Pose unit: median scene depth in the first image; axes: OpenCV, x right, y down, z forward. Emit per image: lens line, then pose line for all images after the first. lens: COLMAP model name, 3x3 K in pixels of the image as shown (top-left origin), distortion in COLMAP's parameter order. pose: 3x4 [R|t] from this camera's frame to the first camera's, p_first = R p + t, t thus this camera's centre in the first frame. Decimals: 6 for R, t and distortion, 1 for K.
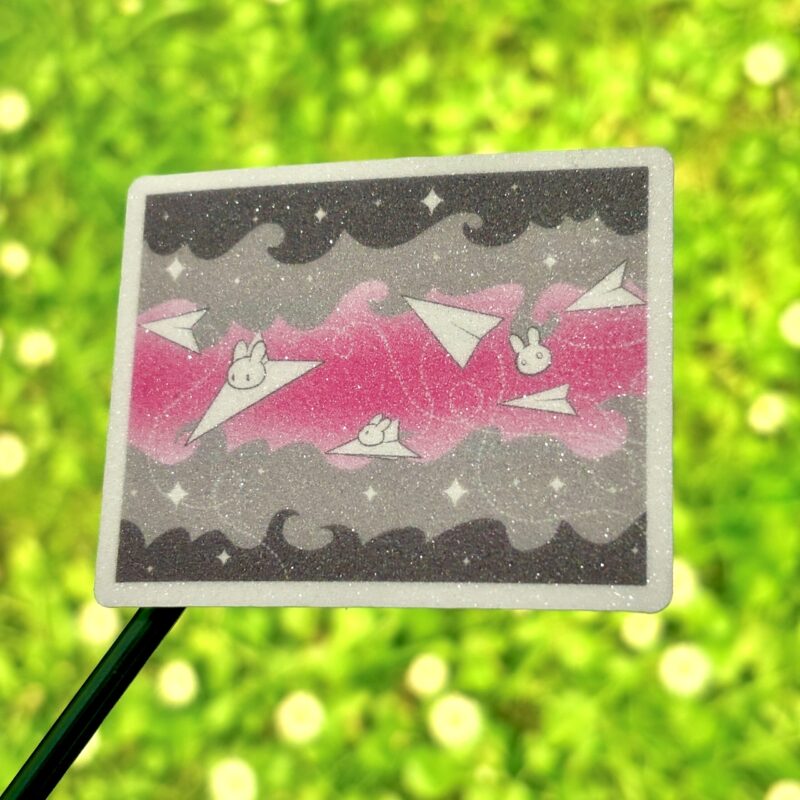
lens RADIAL K [[1685.3, 0, 393.8], [0, 1685.3, 398.0], [0, 0, 1]] dist [0.007474, 0.000000]
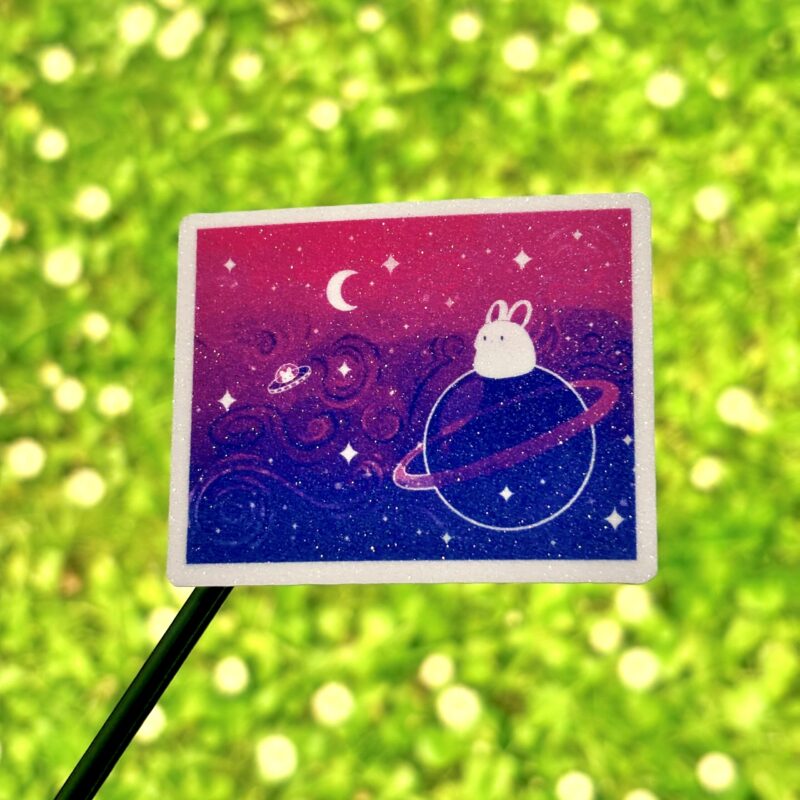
lens RADIAL K [[1685.3, 0, 408.9], [0, 1685.3, 401.4], [0, 0, 1]] dist [0.007474, 0.000000]
pose [[0.998833, 0.027569, 0.039660, -0.053224], [-0.026883, 0.999482, -0.017716, -0.014716], [-0.040127, 0.016630, 0.999056, -0.255789]]
